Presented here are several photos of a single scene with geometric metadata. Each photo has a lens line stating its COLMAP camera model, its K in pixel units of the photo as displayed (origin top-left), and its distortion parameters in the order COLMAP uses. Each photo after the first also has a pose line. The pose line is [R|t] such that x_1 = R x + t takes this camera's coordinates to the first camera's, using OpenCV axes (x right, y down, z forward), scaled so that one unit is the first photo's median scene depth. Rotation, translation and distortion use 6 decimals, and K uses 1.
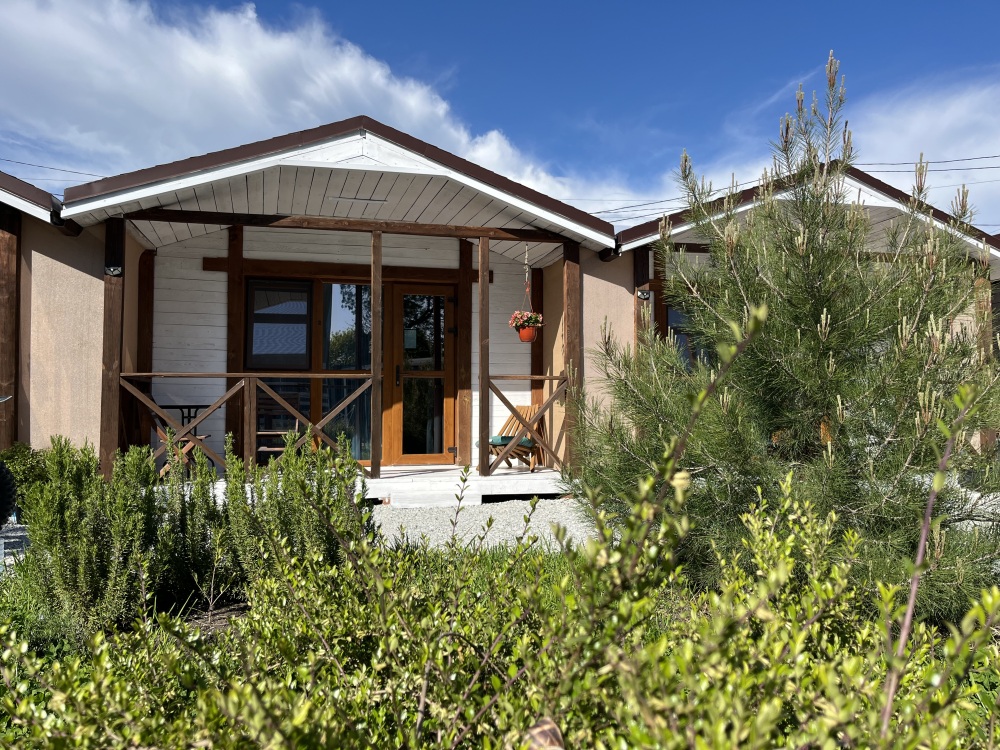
lens RADIAL K [[753.7, 0, 500.0], [0, 753.7, 375.0], [0, 0, 1]] dist [0.016034, 0.001392]
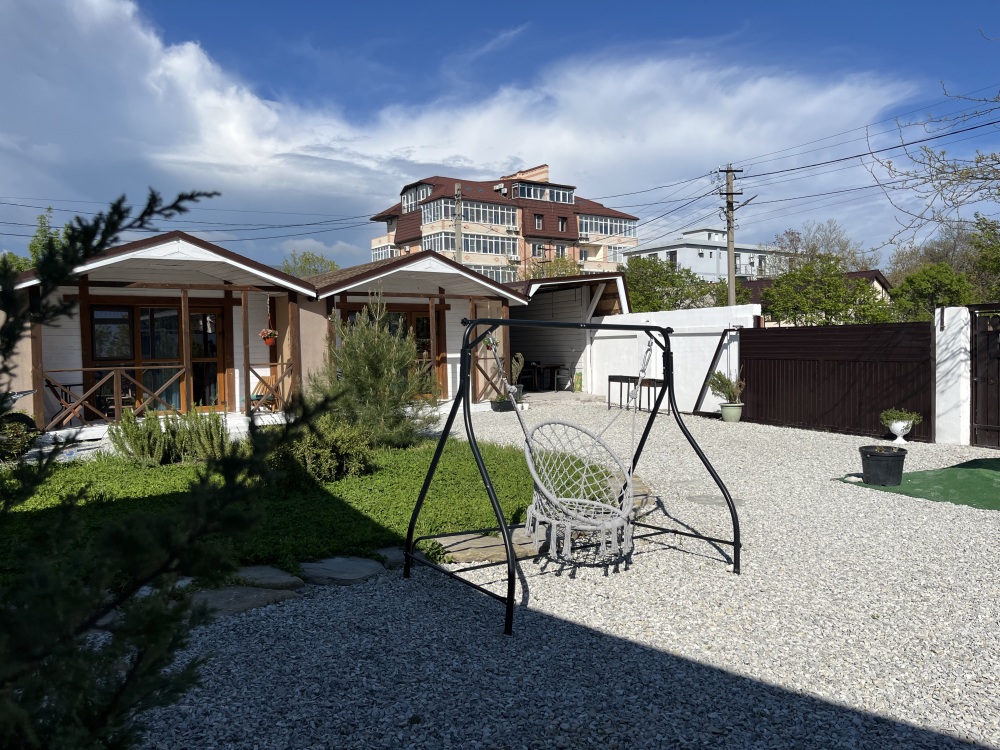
lens RADIAL K [[753.7, 0, 500.0], [0, 753.7, 375.0], [0, 0, 1]] dist [0.016034, 0.001392]
pose [[0.934460, -0.027411, 0.355012, -0.092533], [-0.000962, 0.996834, 0.079501, -0.113613], [-0.356067, -0.074632, 0.931475, -0.919154]]
